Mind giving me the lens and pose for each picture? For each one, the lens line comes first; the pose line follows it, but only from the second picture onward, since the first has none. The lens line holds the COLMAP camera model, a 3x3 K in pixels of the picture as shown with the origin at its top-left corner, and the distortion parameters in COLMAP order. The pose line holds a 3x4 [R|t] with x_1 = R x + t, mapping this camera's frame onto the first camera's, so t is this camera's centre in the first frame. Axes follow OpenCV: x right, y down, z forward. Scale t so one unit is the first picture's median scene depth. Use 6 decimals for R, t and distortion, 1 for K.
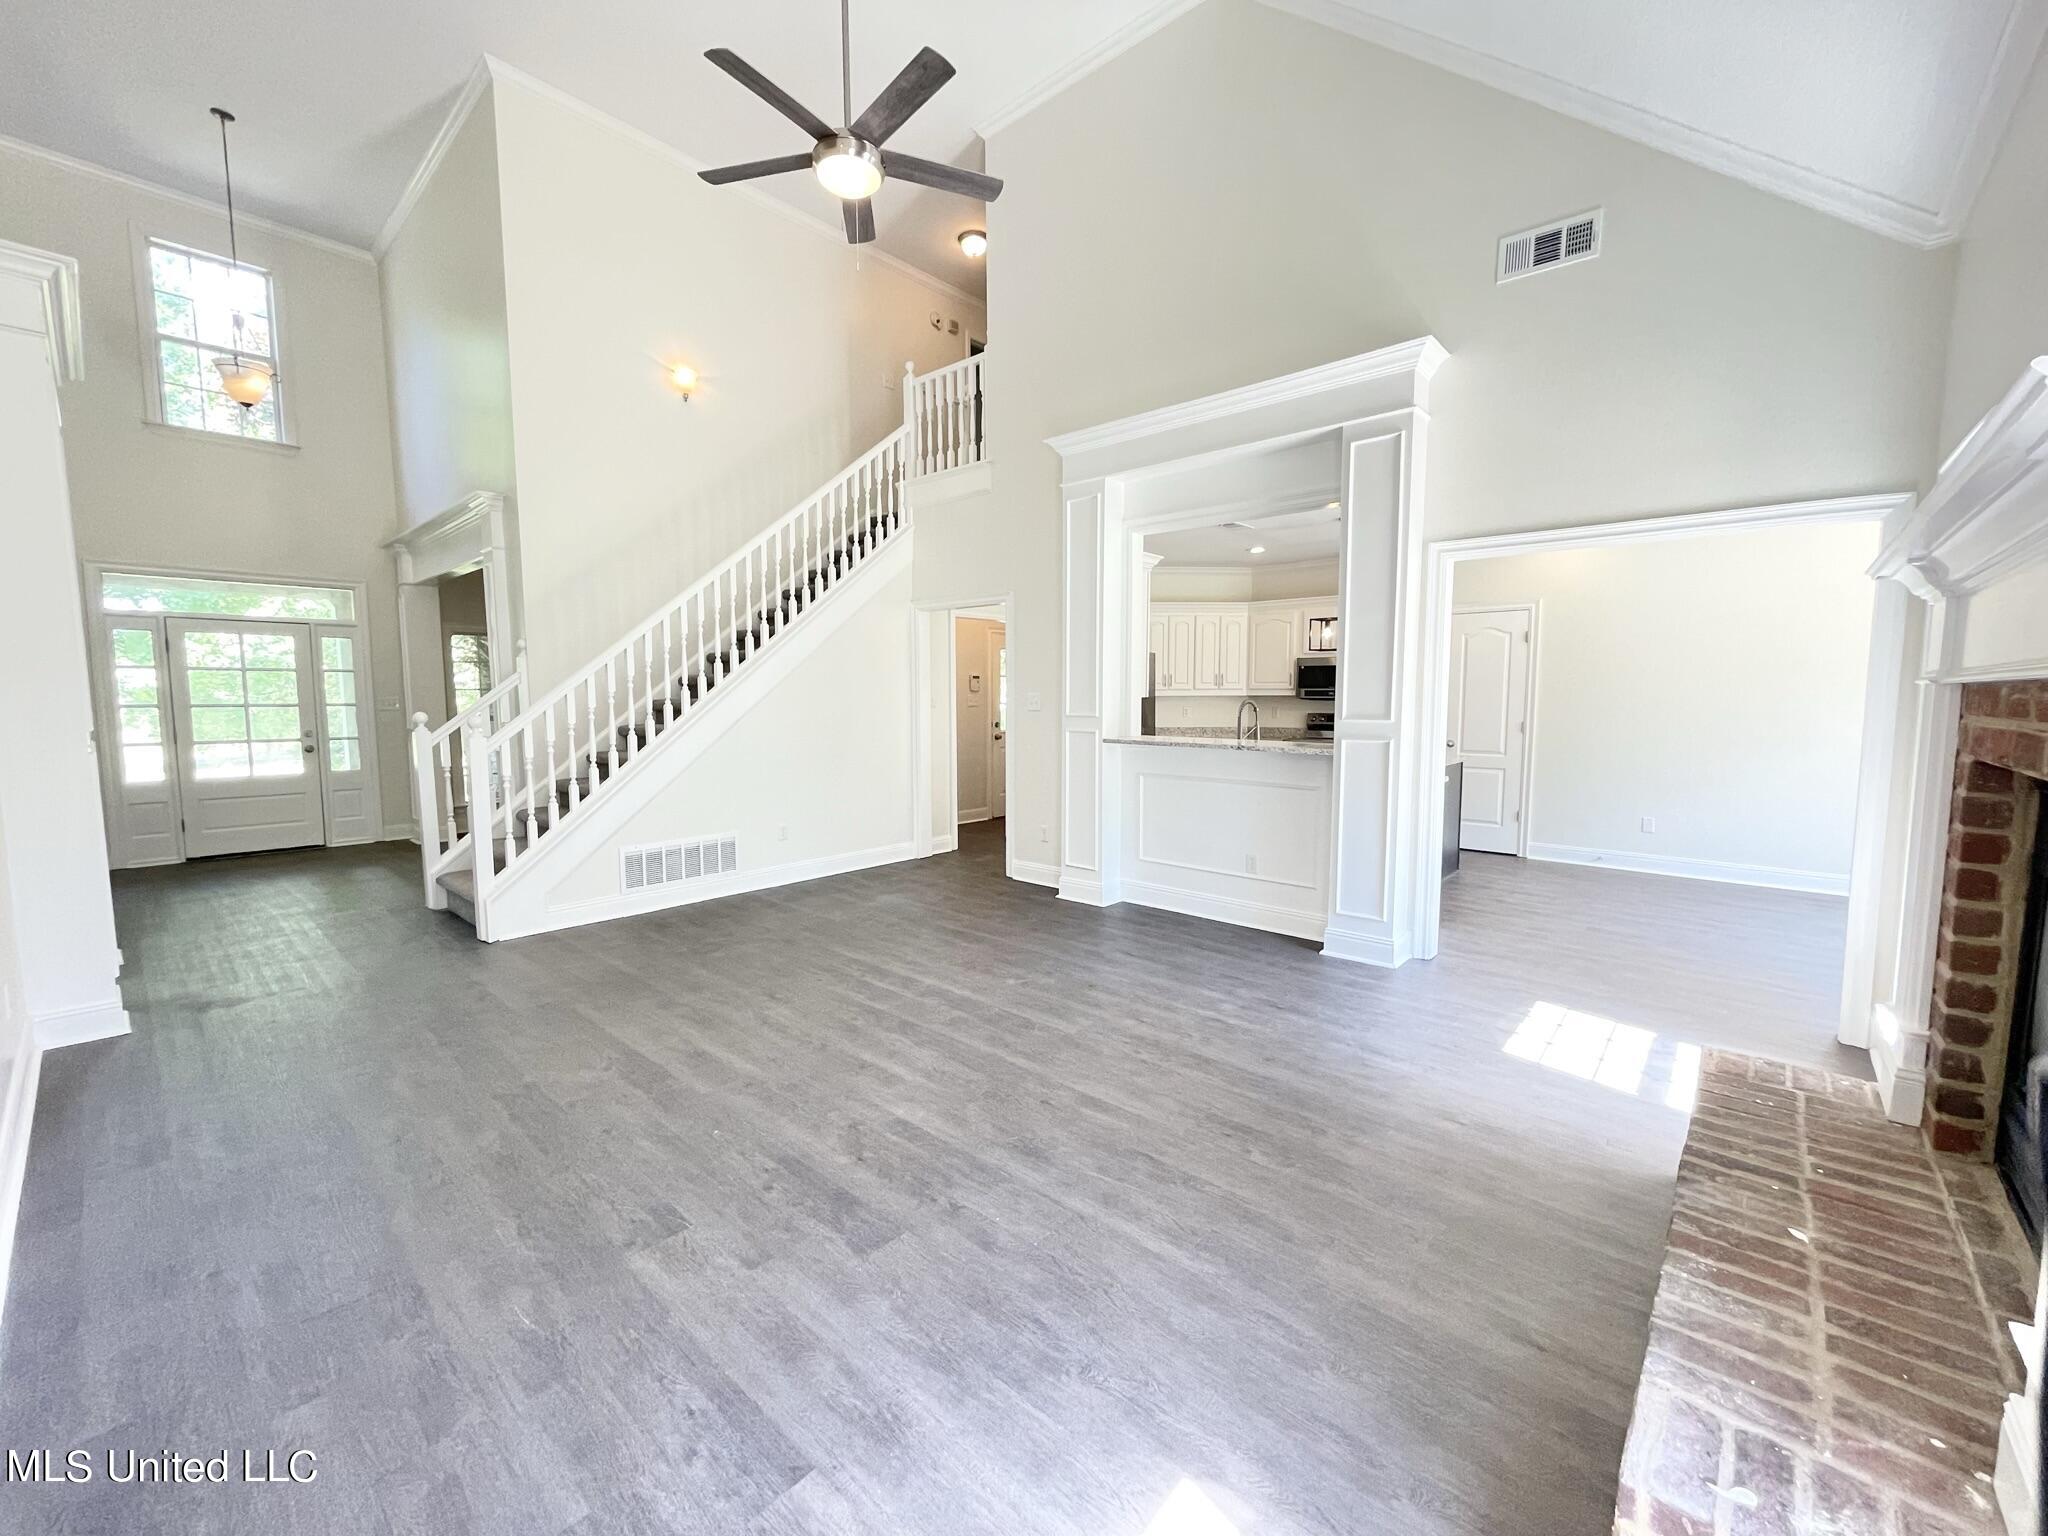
lens RADIAL K [[825.6, 0, 1021.1], [0, 825.6, 770.0], [0, 0, 1]] dist [-0.002140, -0.000729]
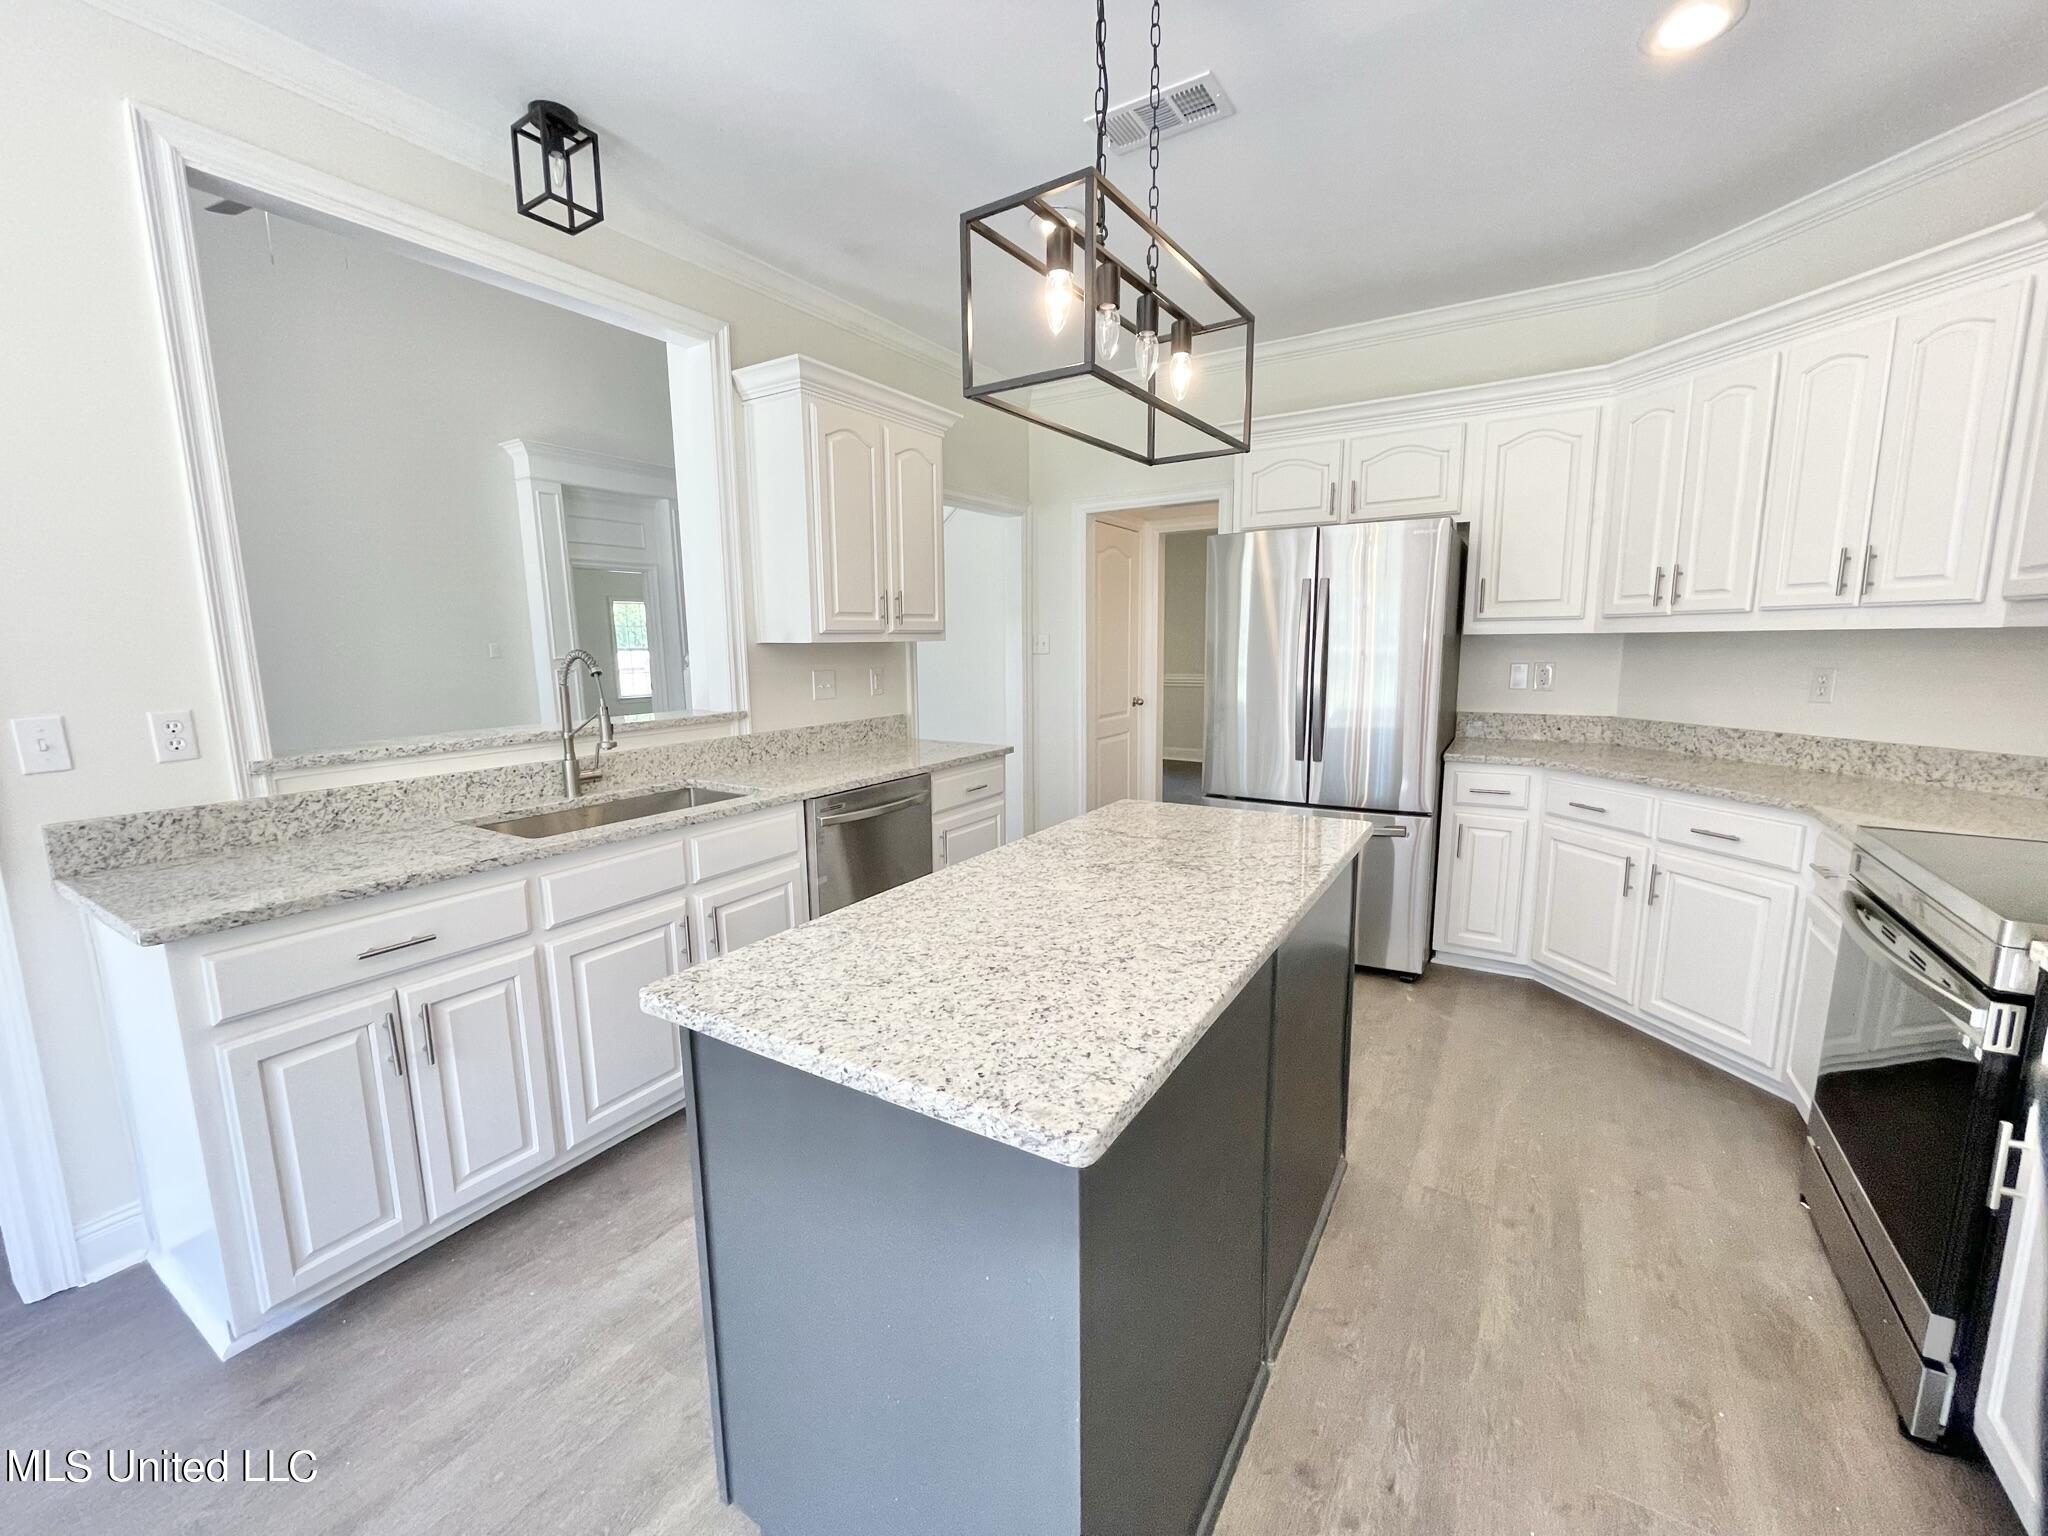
lens RADIAL K [[825.6, 0, 1013.2], [0, 825.6, 763.1], [0, 0, 1]] dist [-0.002140, -0.000729]
pose [[0.158006, 0.148104, -0.976268, 0.534653], [-0.080334, 0.987338, 0.136782, -0.071635], [0.984165, 0.056815, 0.167904, 0.796077]]
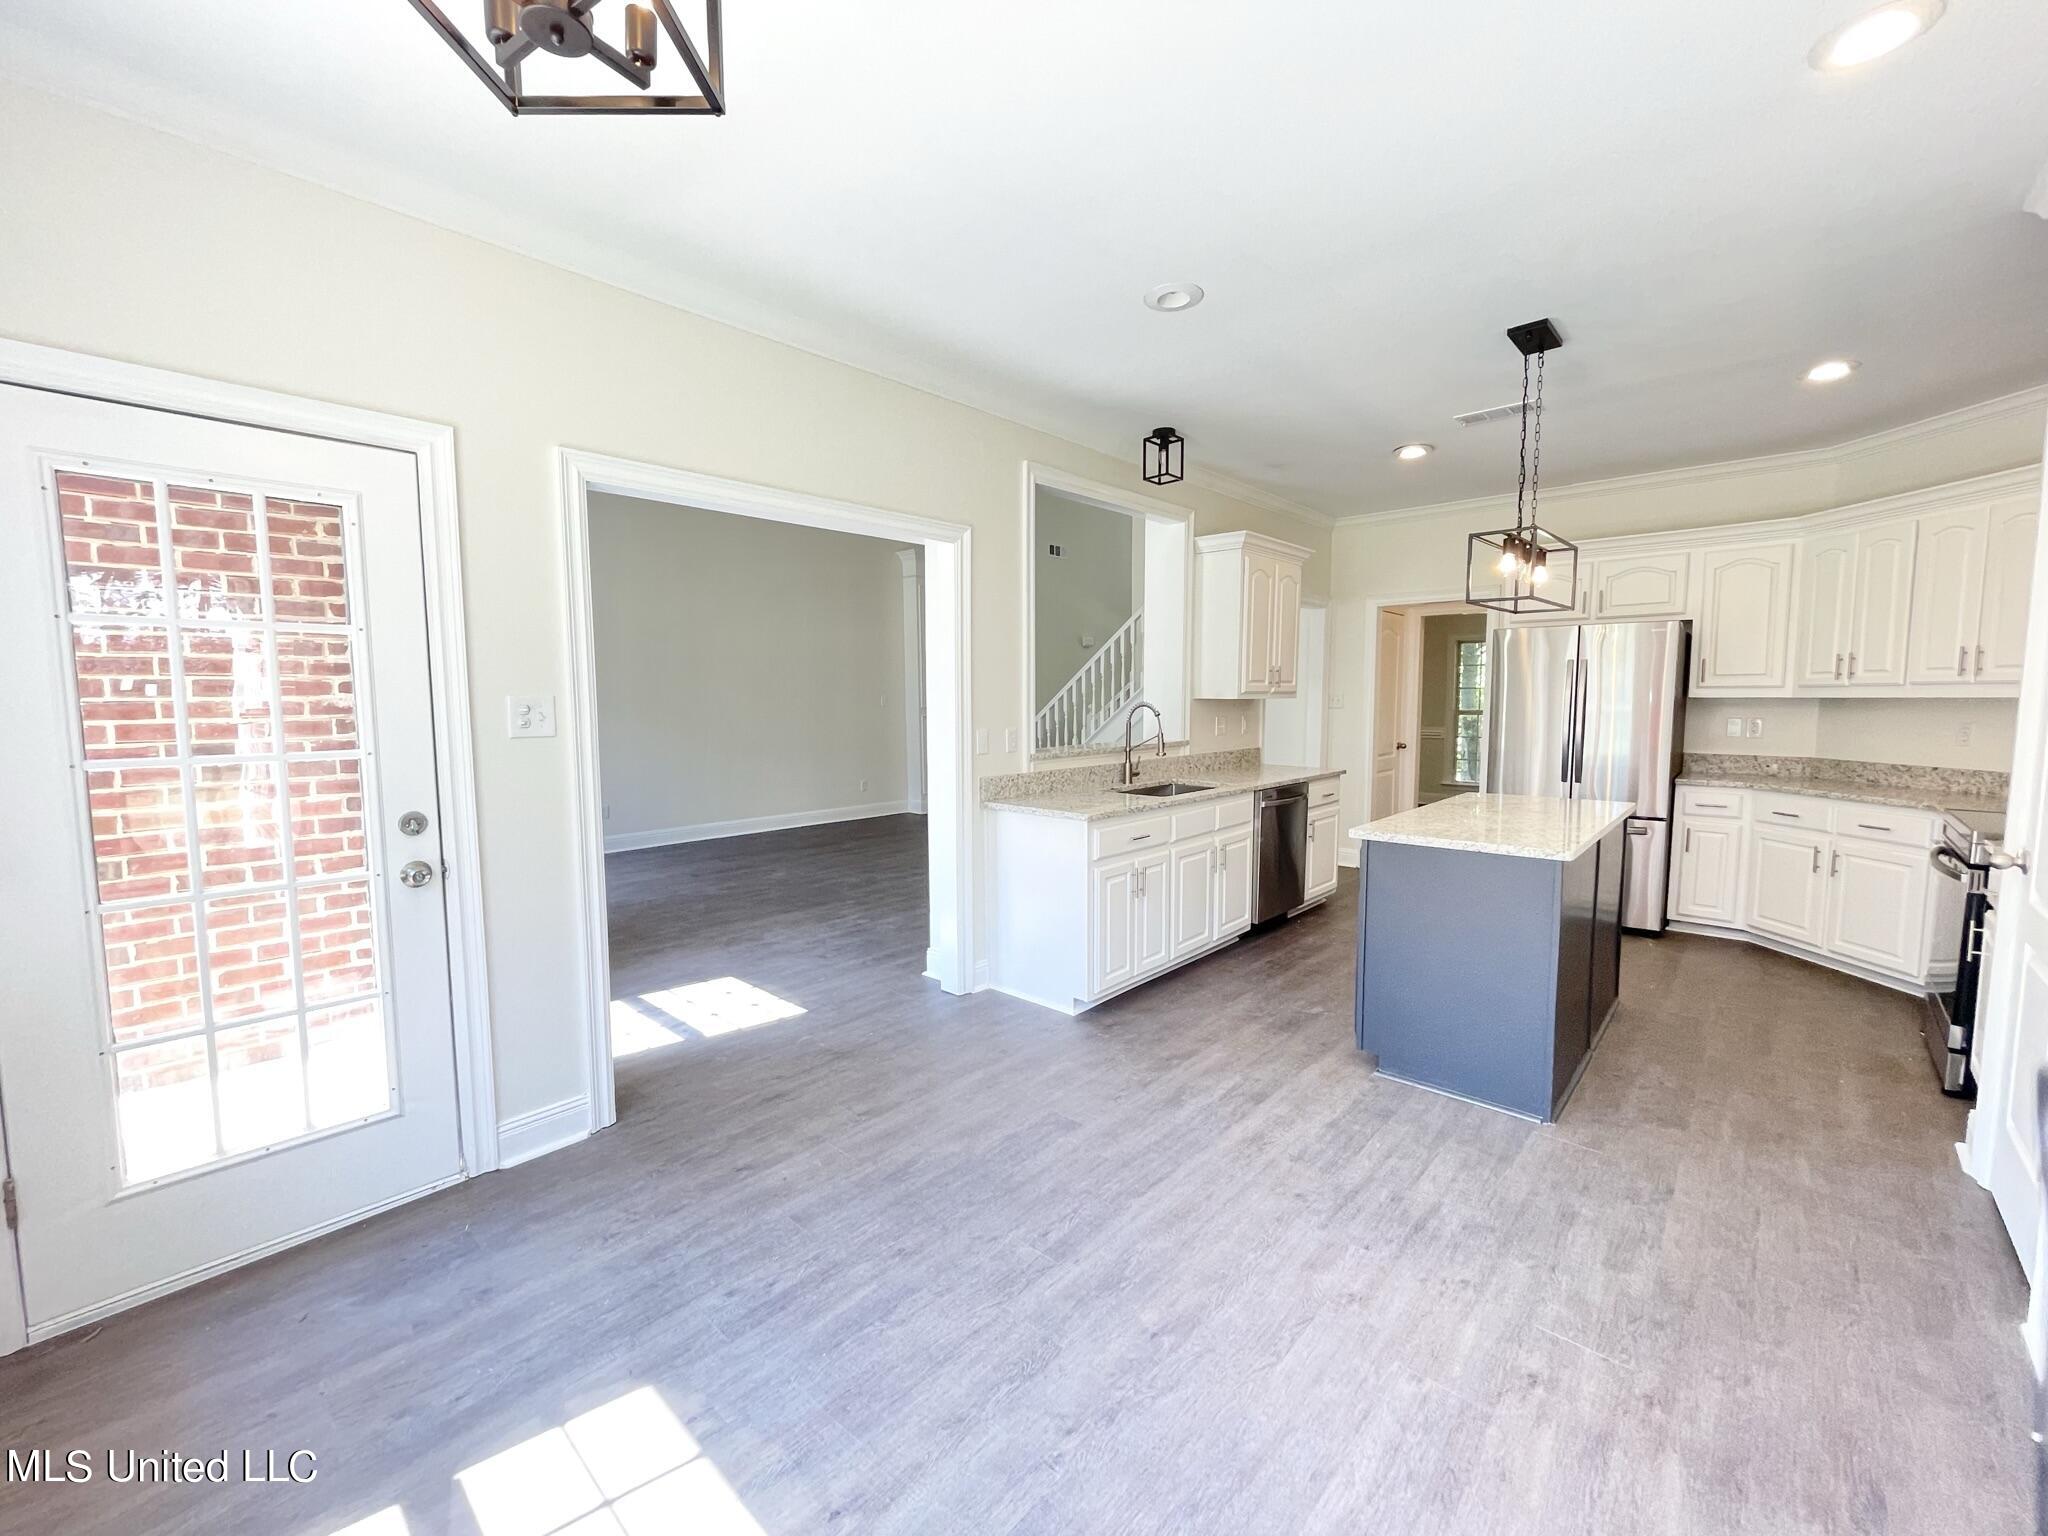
lens RADIAL K [[825.6, 0, 1012.8], [0, 825.6, 764.9], [0, 0, 1]] dist [-0.002140, -0.000729]
pose [[-0.025719, 0.088468, -0.995747, 0.774651], [-0.089082, 0.991911, 0.090428, -0.058503], [0.995692, 0.091029, -0.017630, 0.606282]]
